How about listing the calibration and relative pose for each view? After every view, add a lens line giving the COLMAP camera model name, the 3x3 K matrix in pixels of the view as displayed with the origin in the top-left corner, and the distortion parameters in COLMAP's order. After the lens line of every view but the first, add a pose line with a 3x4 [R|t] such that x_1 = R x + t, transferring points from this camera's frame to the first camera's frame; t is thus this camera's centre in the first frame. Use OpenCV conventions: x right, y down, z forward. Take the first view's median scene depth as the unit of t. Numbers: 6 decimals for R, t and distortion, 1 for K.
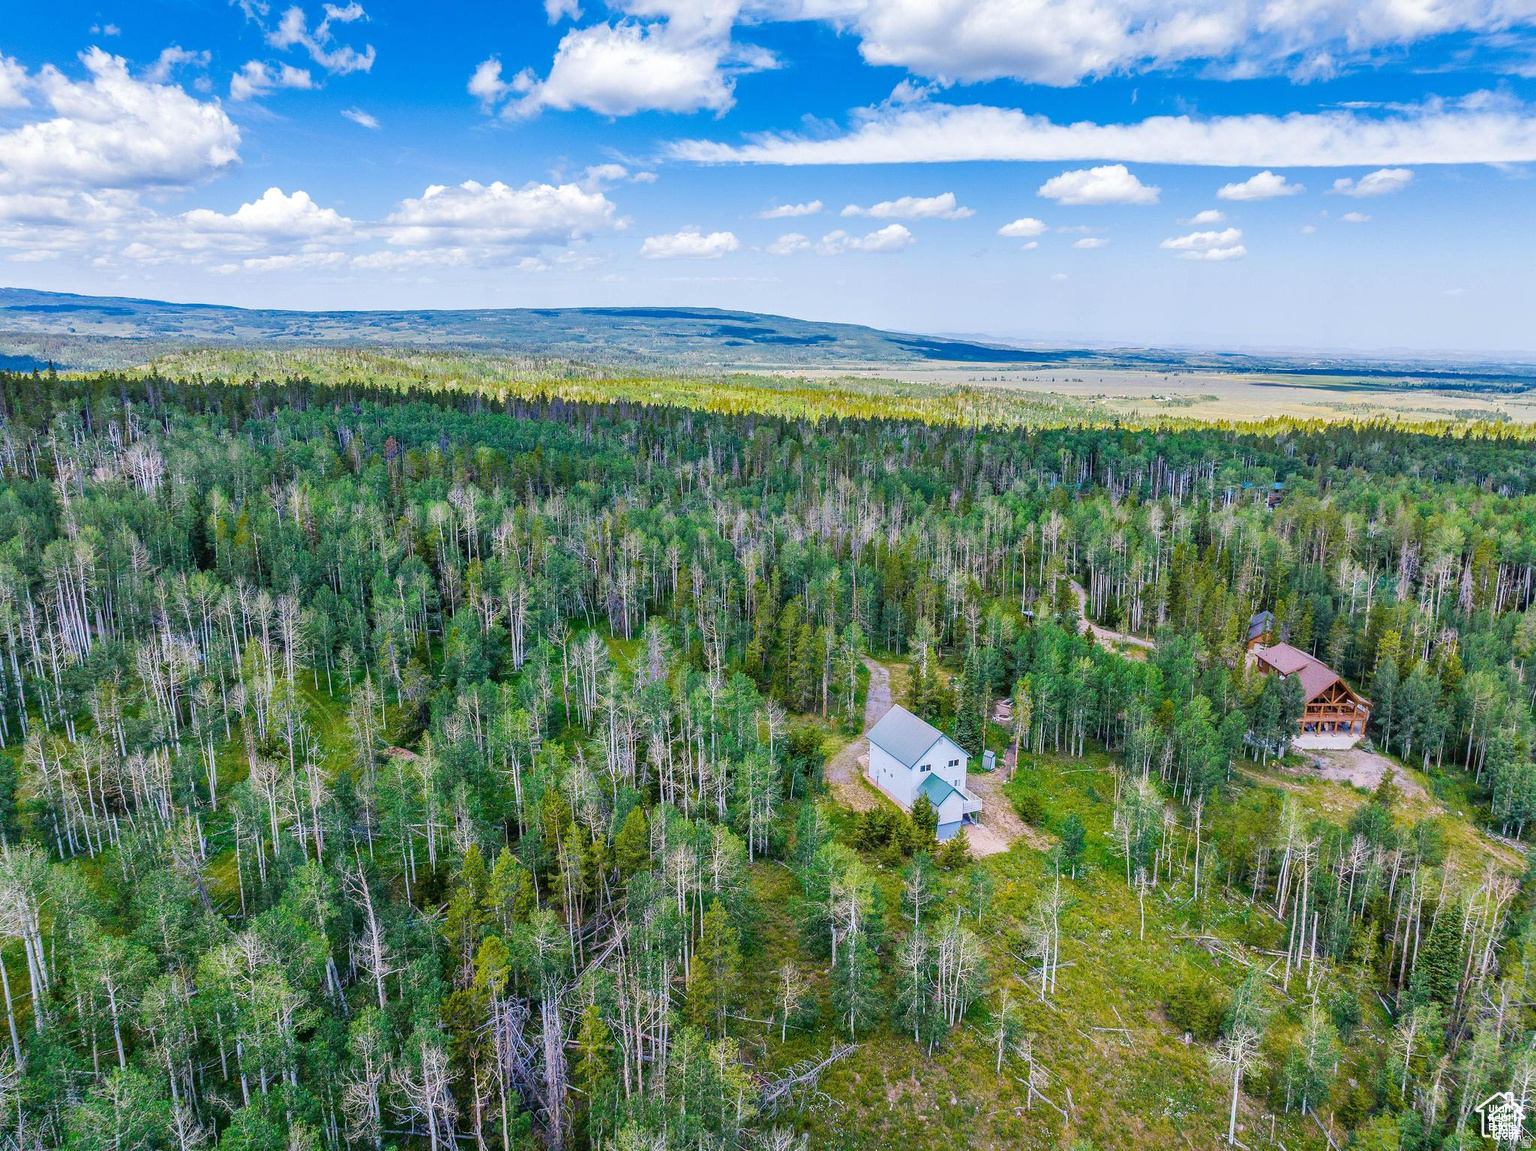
lens RADIAL K [[1075.4, 0, 768.0], [0, 1075.4, 575.5], [0, 0, 1]] dist [-0.042437, -0.000644]
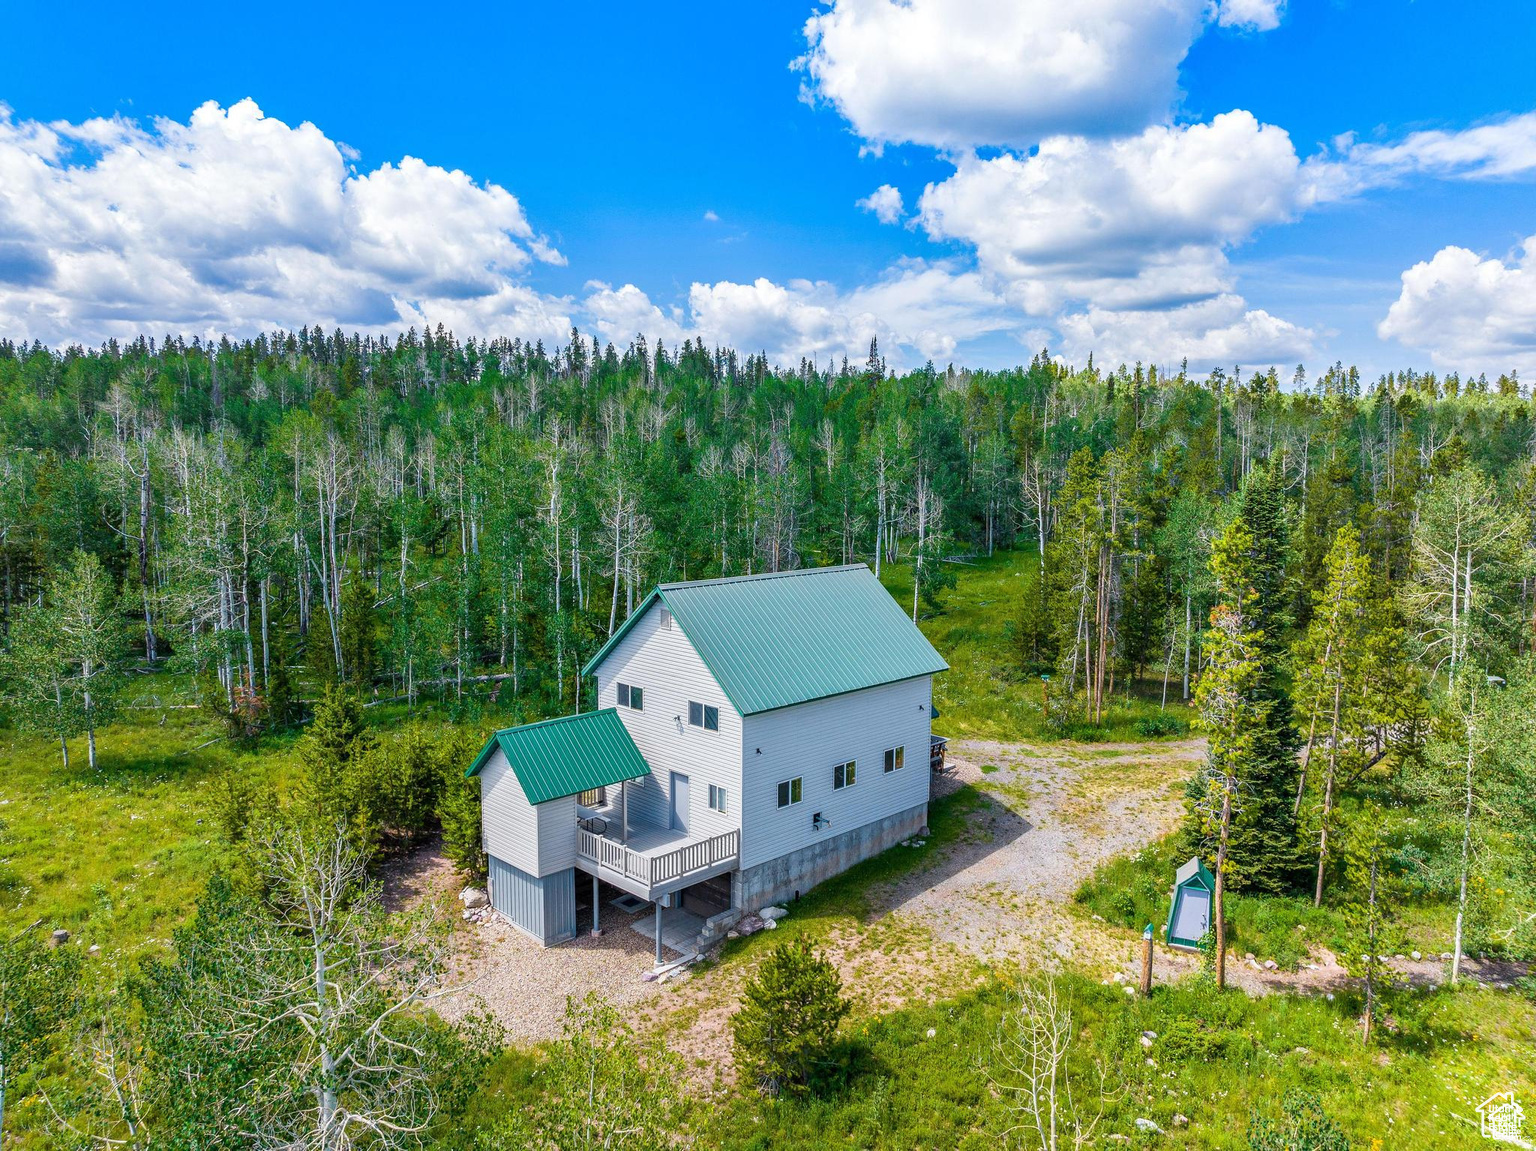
lens RADIAL K [[1075.4, 0, 768.0], [0, 1075.4, 575.5], [0, 0, 1]] dist [-0.042437, -0.000644]
pose [[0.376556, 0.102575, -0.920698, 0.434410], [-0.222470, 0.974781, 0.017612, 0.132733], [0.899285, 0.198195, 0.389879, 0.910855]]
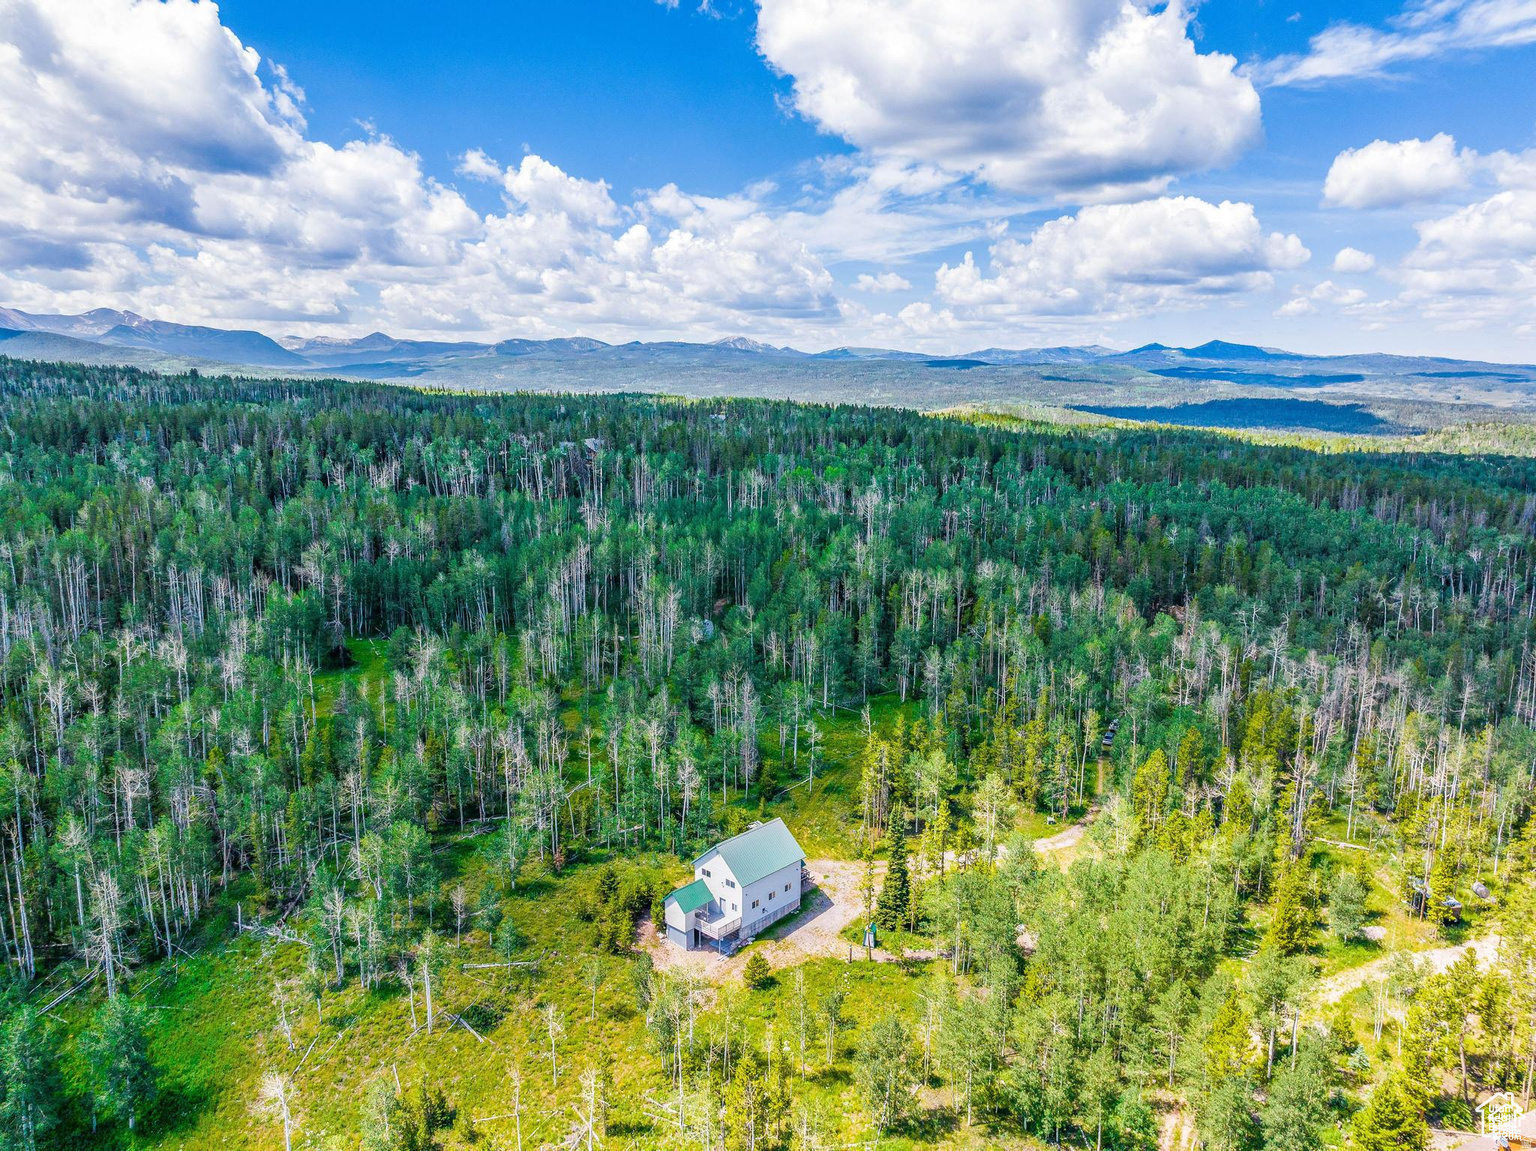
lens RADIAL K [[1075.4, 0, 768.0], [0, 1075.4, 575.5], [0, 0, 1]] dist [-0.042437, -0.000644]
pose [[0.413274, 0.166453, -0.895264, 0.998804], [-0.219904, 0.972296, 0.079263, -0.173551], [0.883655, 0.164115, 0.438429, 0.577416]]
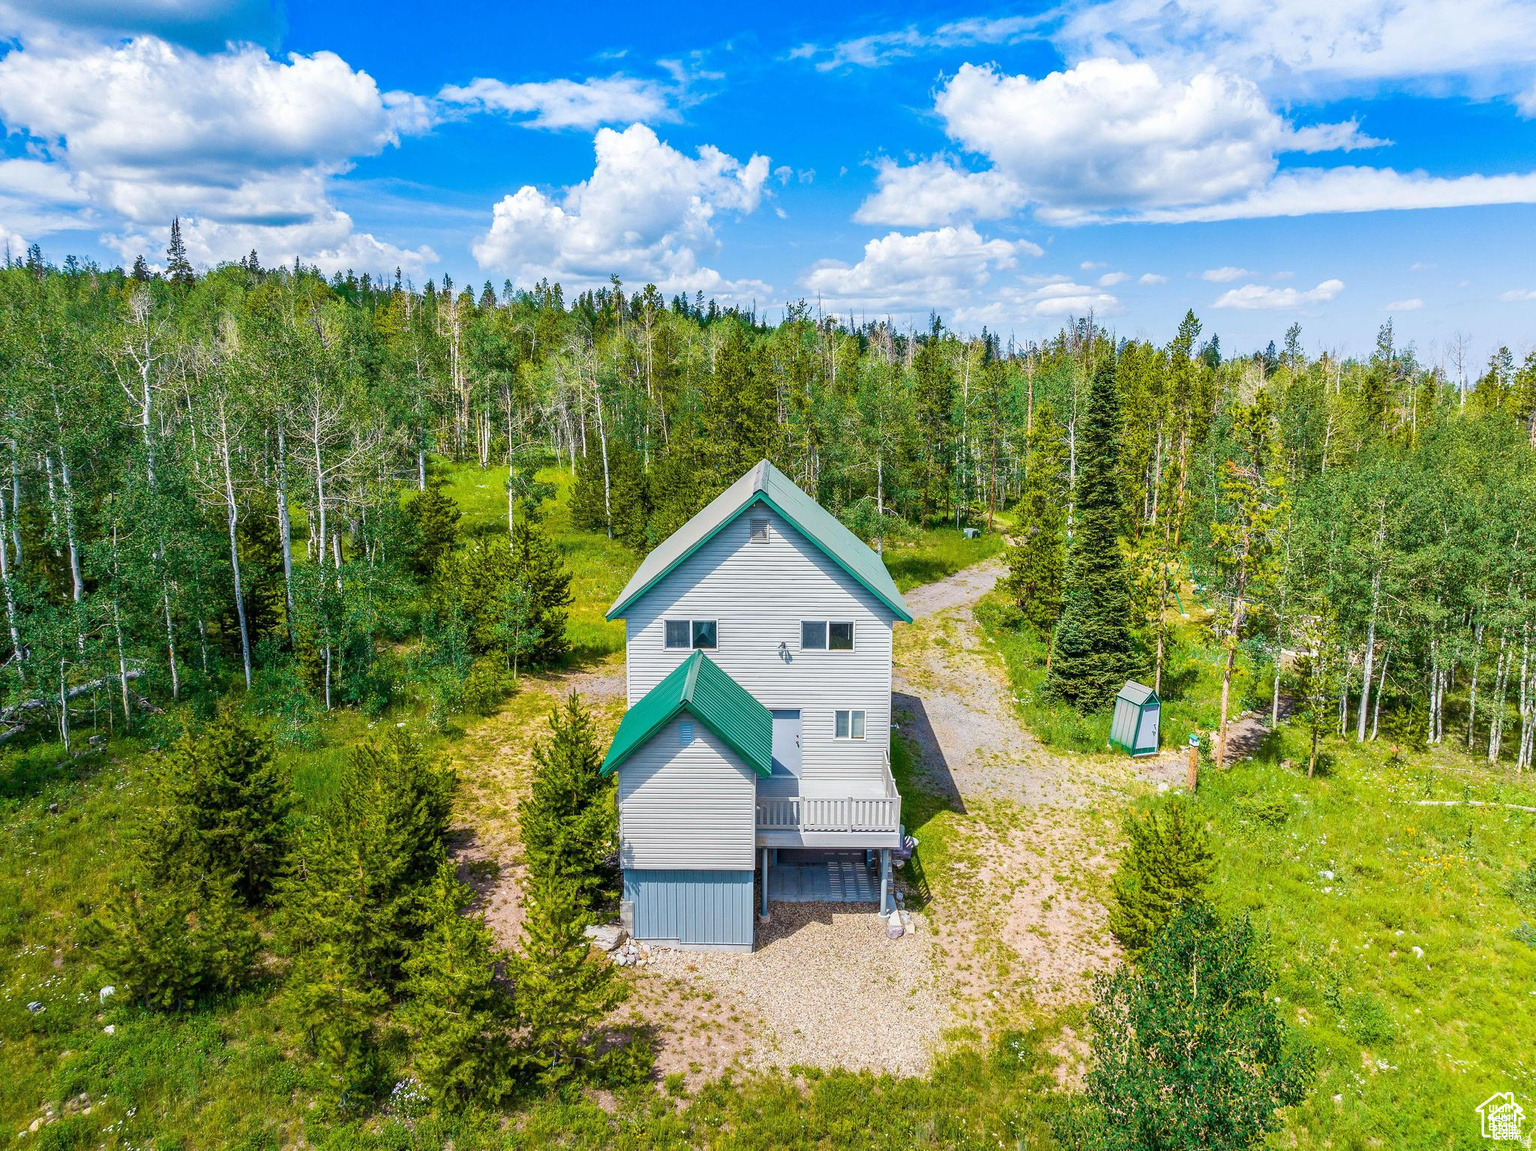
lens RADIAL K [[1075.4, 0, 768.0], [0, 1075.4, 575.5], [0, 0, 1]] dist [-0.042437, -0.000644]
pose [[0.910430, 0.066877, -0.408221, 0.260671], [-0.089006, 0.995401, -0.035433, 0.173347], [0.403974, 0.068593, 0.912195, 0.785284]]
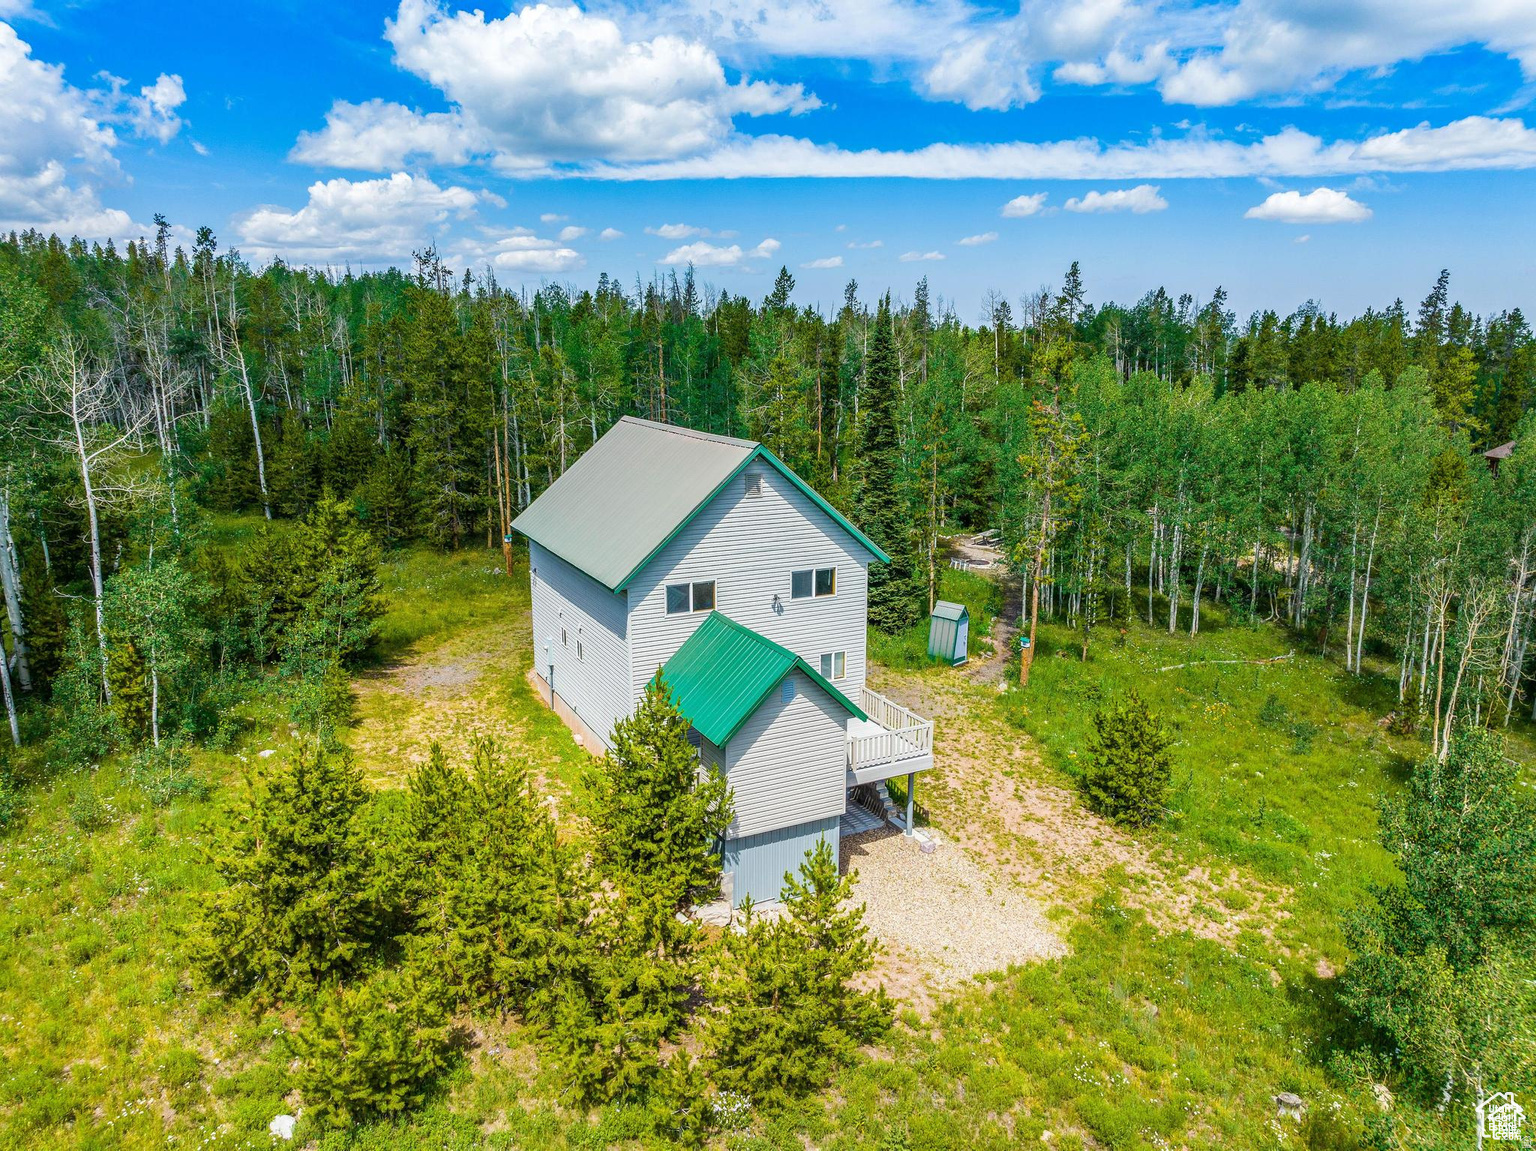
lens RADIAL K [[1075.4, 0, 768.0], [0, 1075.4, 575.5], [0, 0, 1]] dist [-0.042437, -0.000644]
pose [[0.998239, -0.023103, 0.054629, 0.151144], [0.023665, 0.999673, -0.009654, 0.177373], [-0.054388, 0.010930, 0.998460, 0.764651]]
